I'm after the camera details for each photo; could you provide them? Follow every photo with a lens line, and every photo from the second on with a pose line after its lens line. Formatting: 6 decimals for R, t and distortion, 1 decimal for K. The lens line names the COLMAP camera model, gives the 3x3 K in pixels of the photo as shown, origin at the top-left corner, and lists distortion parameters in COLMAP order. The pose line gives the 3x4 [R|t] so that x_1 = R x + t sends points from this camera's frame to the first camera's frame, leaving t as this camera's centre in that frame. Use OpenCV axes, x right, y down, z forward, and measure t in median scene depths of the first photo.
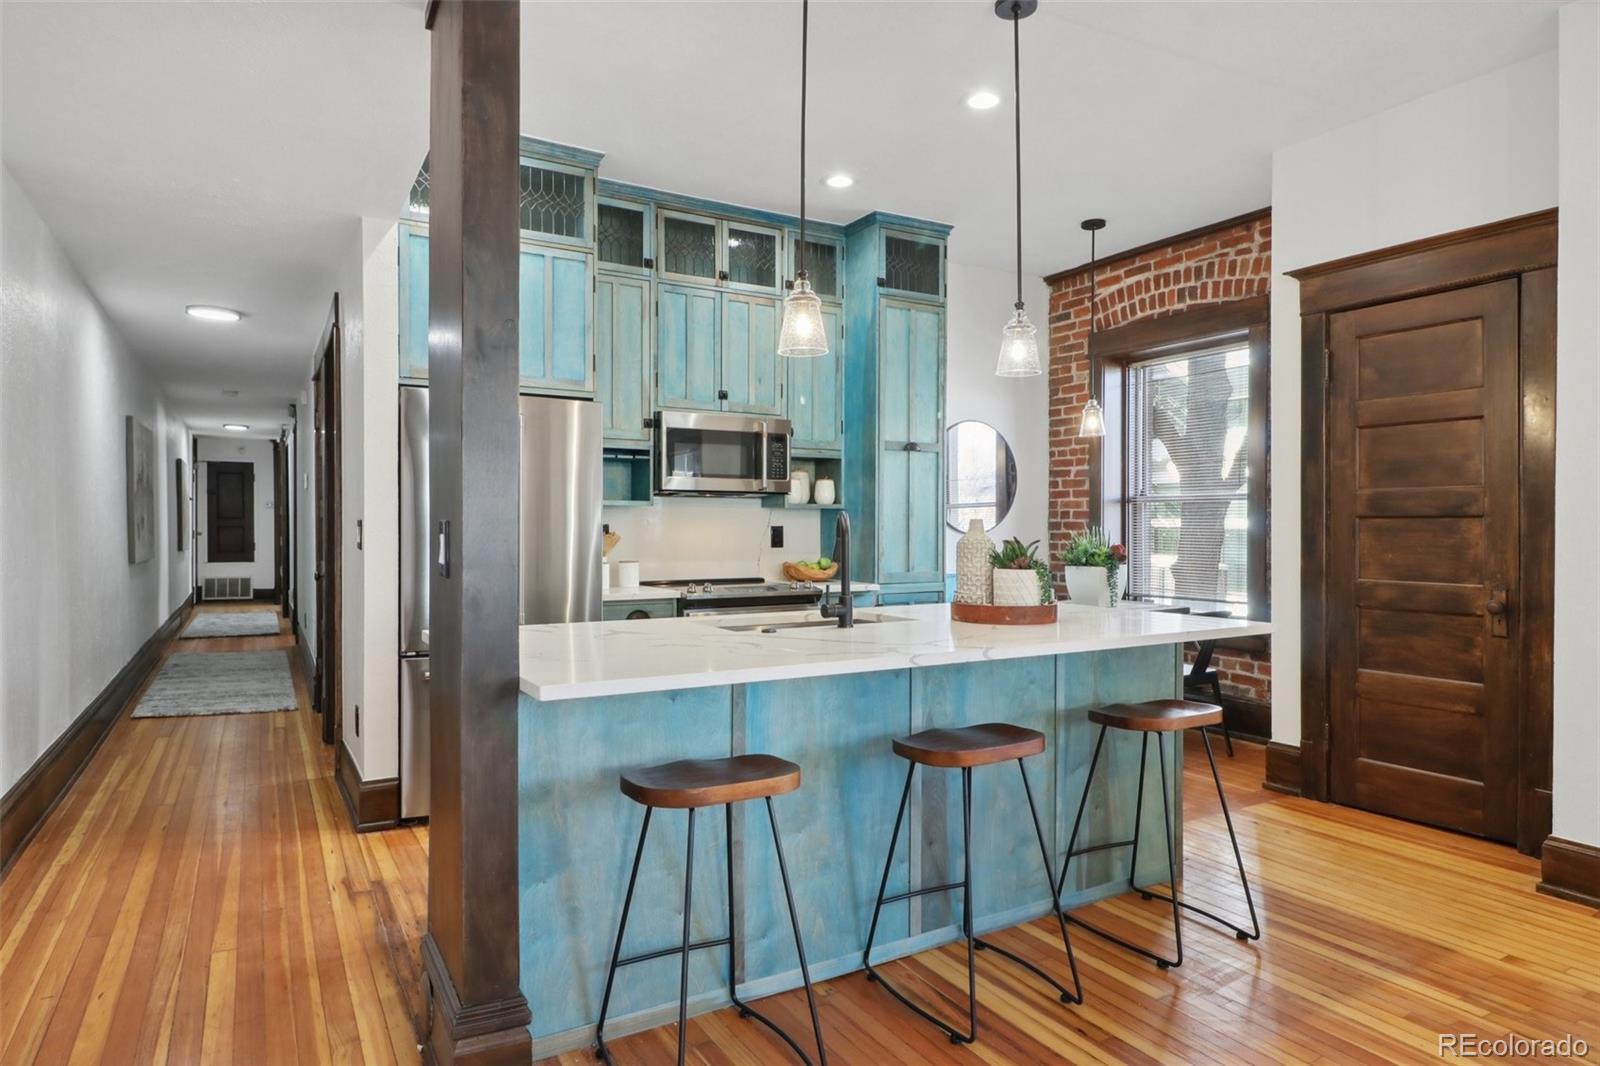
lens RADIAL K [[930.3, 0, 793.4], [0, 930.3, 540.5], [0, 0, 1]] dist [0.012370, -0.015606]
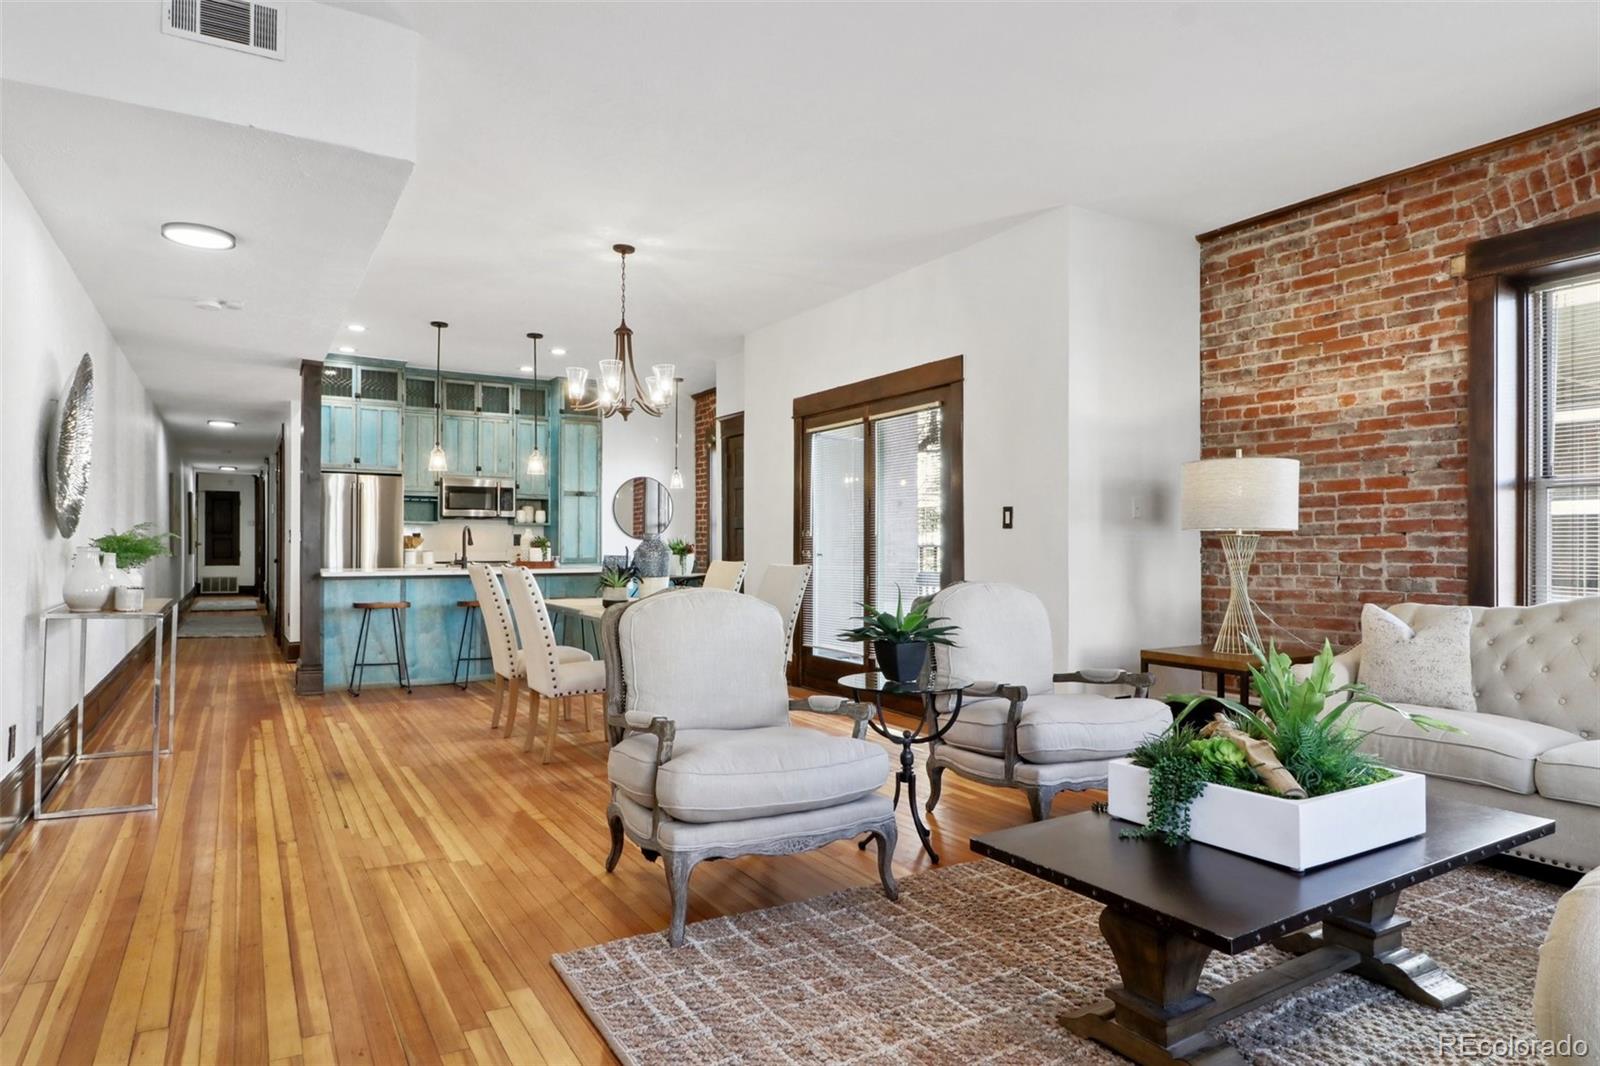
lens RADIAL K [[930.3, 0, 786.2], [0, 930.3, 542.0], [0, 0, 1]] dist [0.012370, -0.015606]
pose [[0.999963, 0.000170, 0.008608, 0.537809], [-0.000016, 0.999842, -0.017803, 0.035195], [-0.008610, 0.017802, 0.999804, -0.952126]]
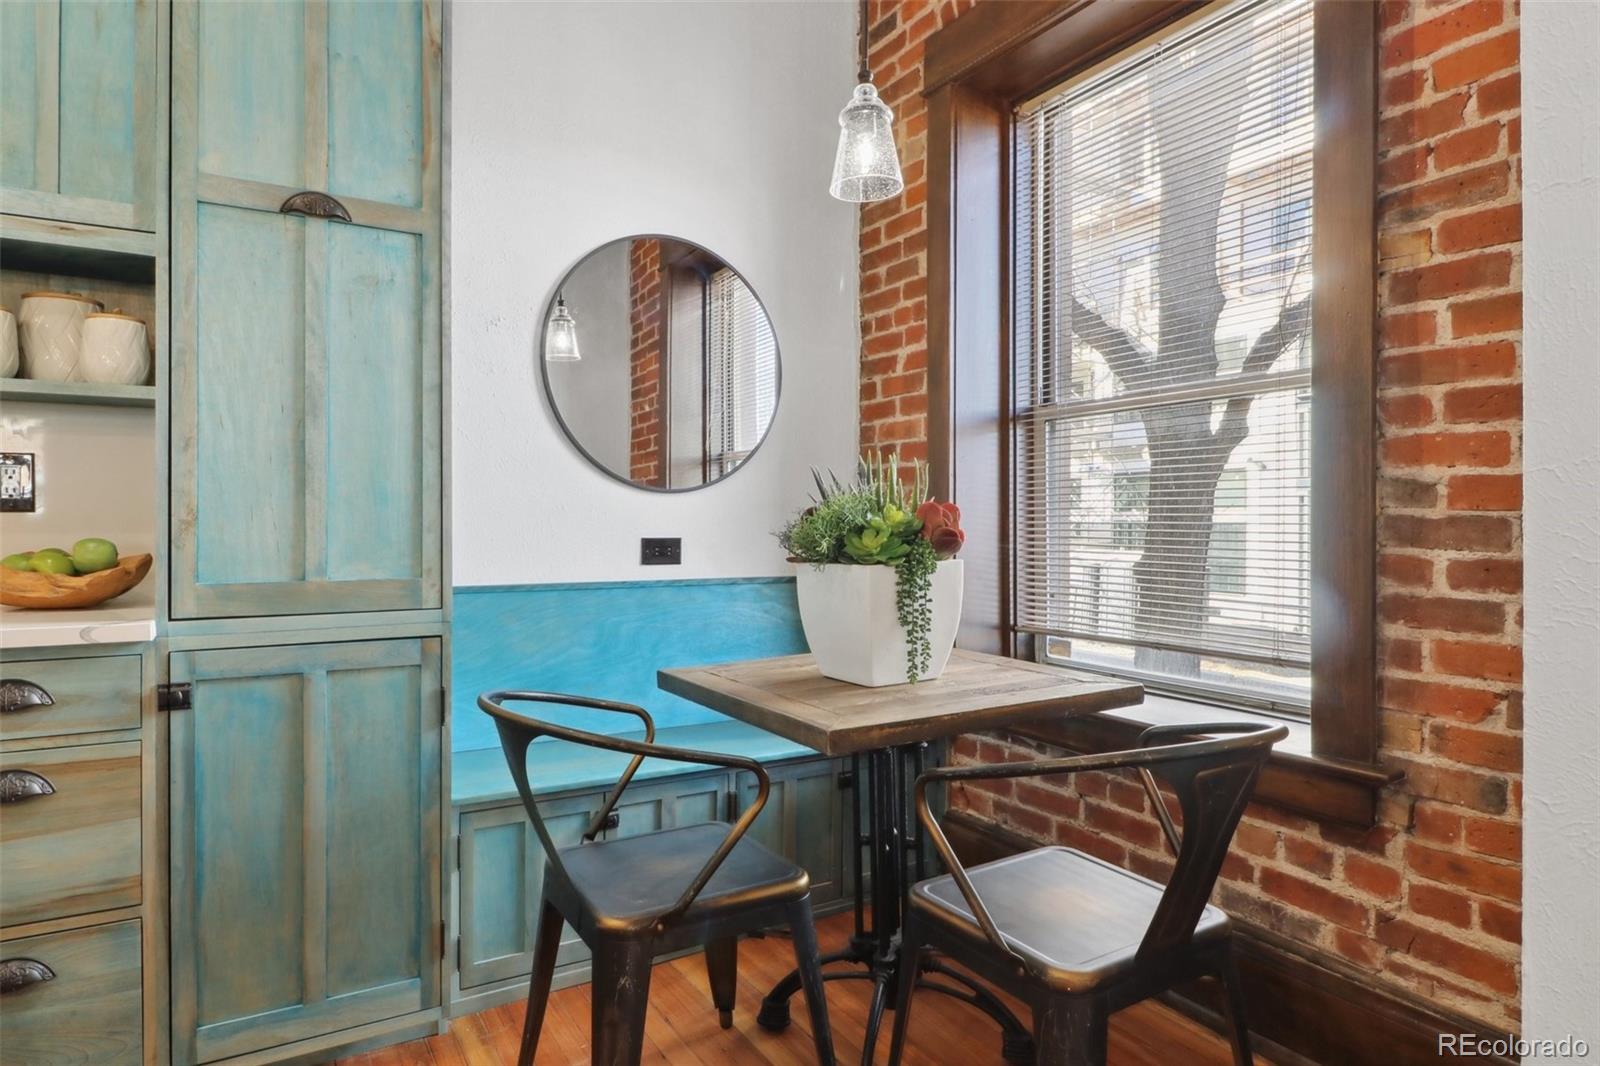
lens RADIAL K [[930.3, 0, 794.0], [0, 930.3, 528.9], [0, 0, 1]] dist [0.012370, -0.015606]
pose [[0.999895, 0.000792, 0.014490, 0.291652], [-0.000619, 0.999928, -0.011993, 0.018634], [-0.014498, 0.011983, 0.999823, 0.658560]]
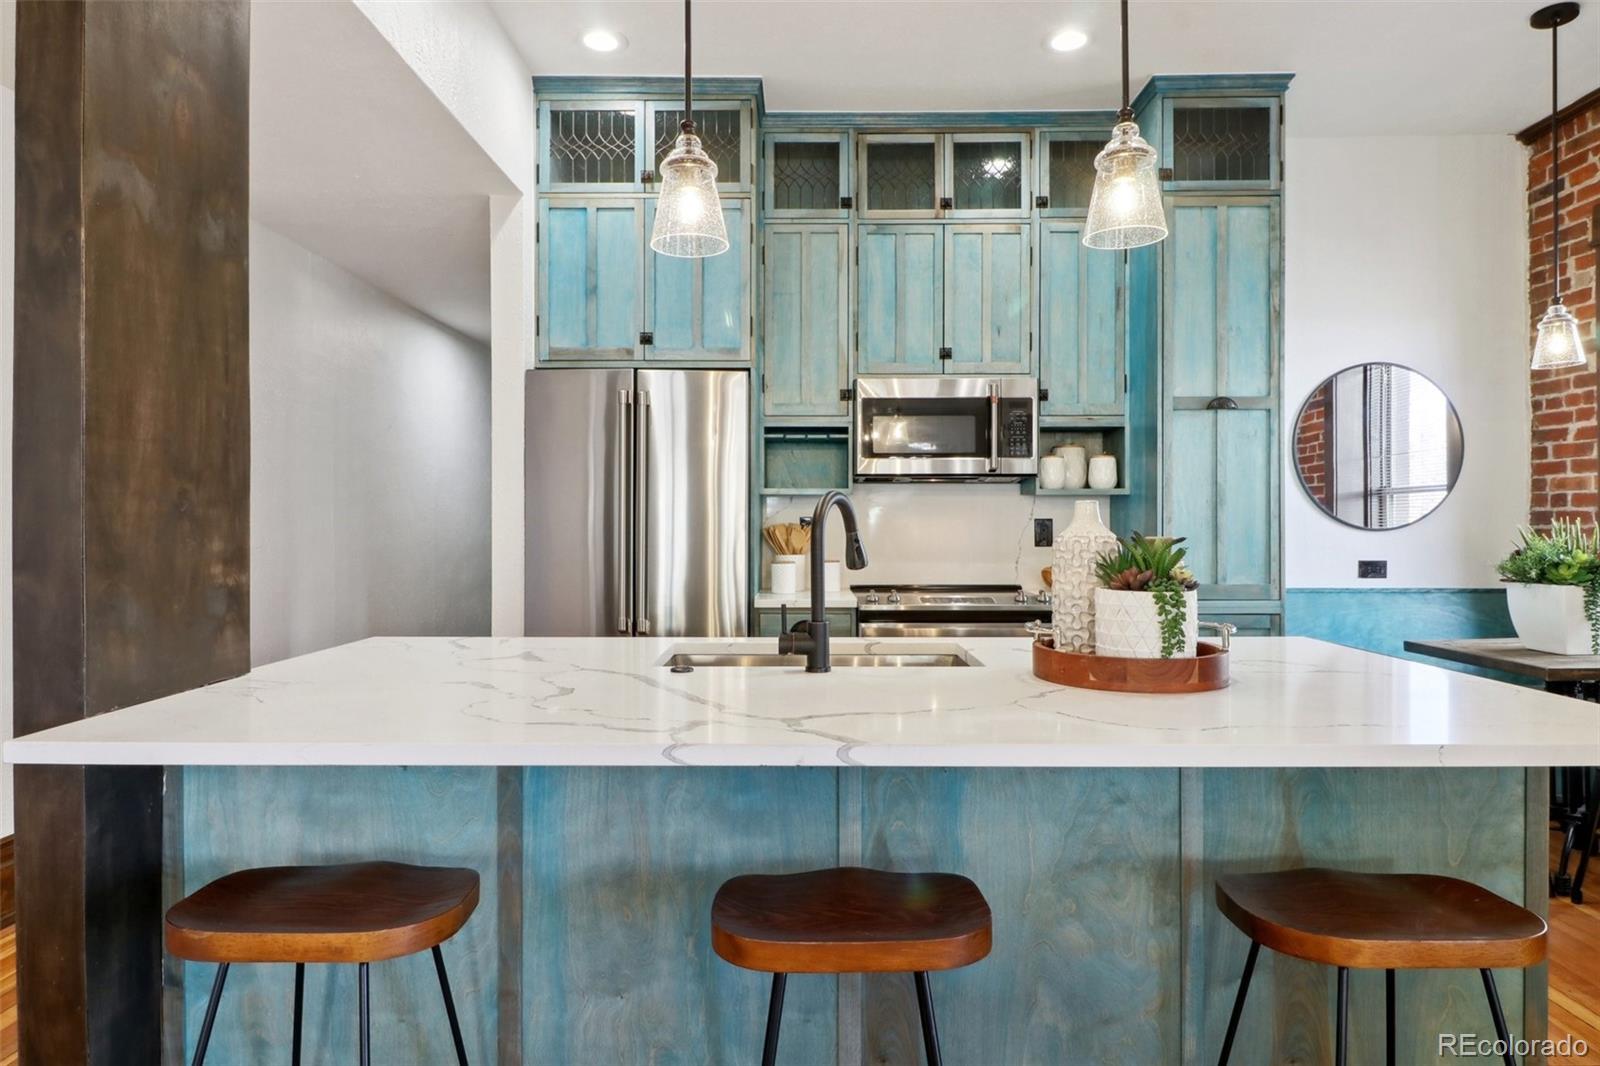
lens RADIAL K [[930.3, 0, 798.1], [0, 930.3, 520.7], [0, 0, 1]] dist [0.012370, -0.015606]
pose [[0.861438, -0.002675, -0.507856, 0.206193], [-0.006514, 0.999846, -0.016316, -0.000236], [0.507821, 0.017364, 0.861288, 0.242309]]
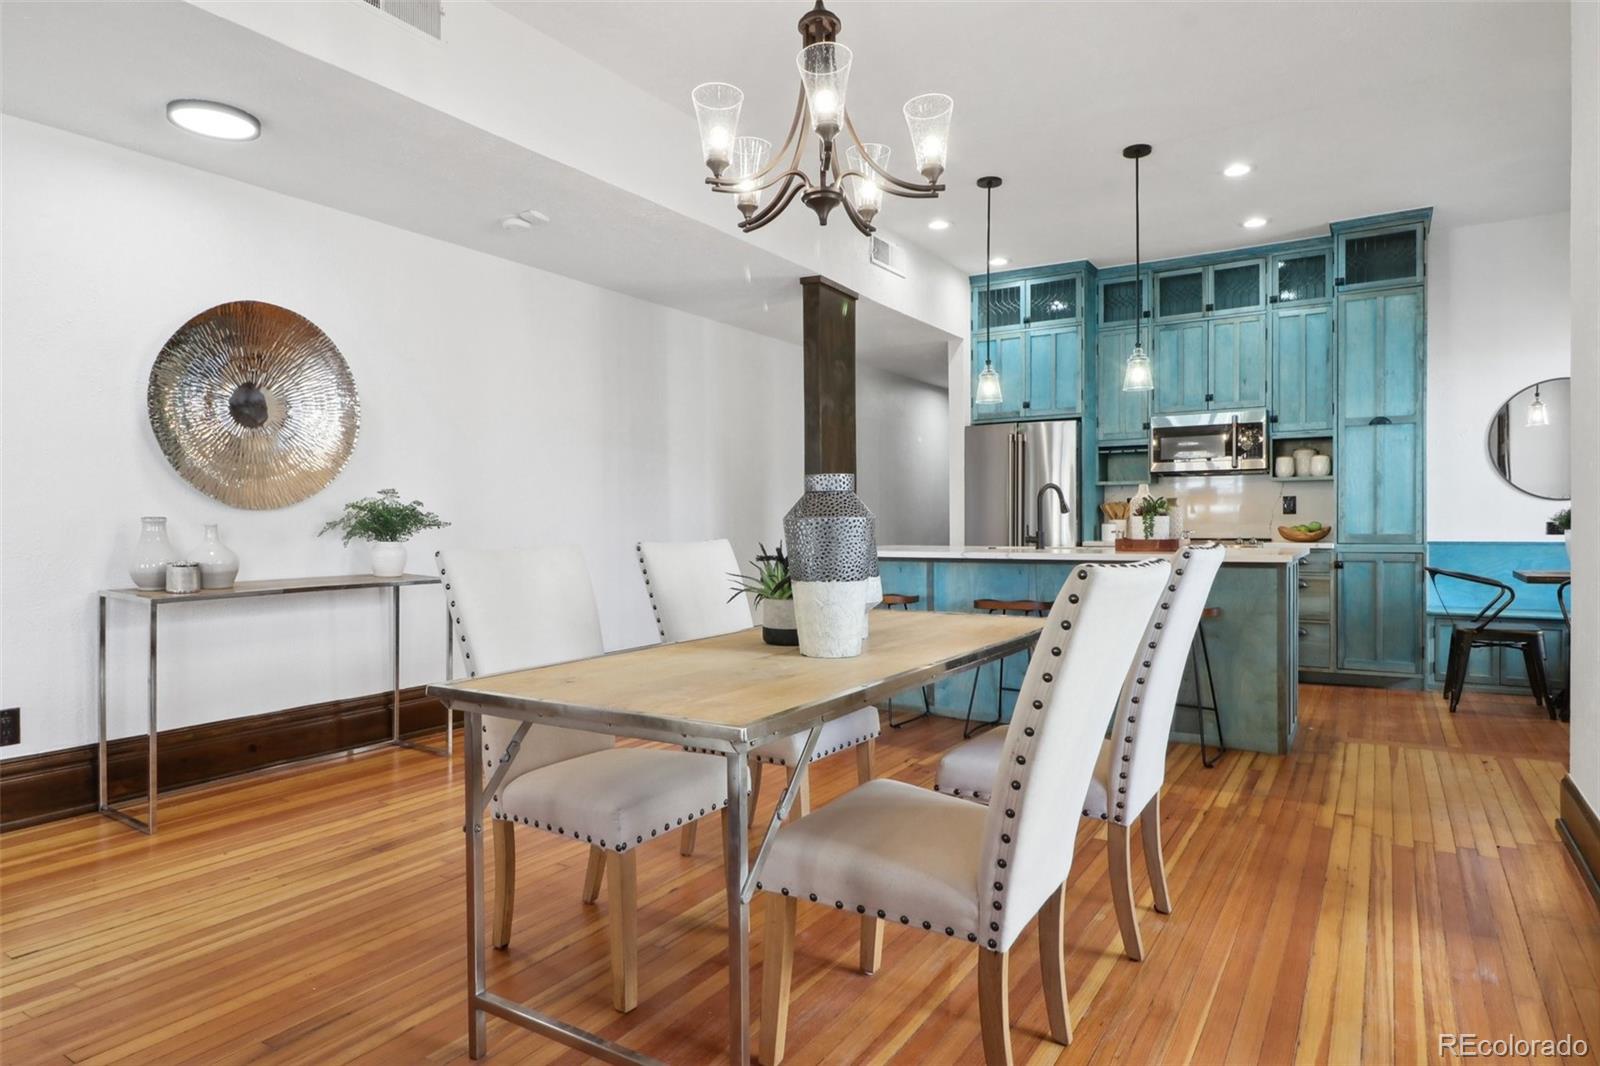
lens RADIAL K [[930.3, 0, 796.5], [0, 930.3, 533.4], [0, 0, 1]] dist [0.012370, -0.015606]
pose [[0.470113, 0.006857, -0.882579, 0.772964], [-0.006827, 0.999968, 0.004132, 0.032686], [0.882580, 0.004083, 0.470145, -0.130628]]
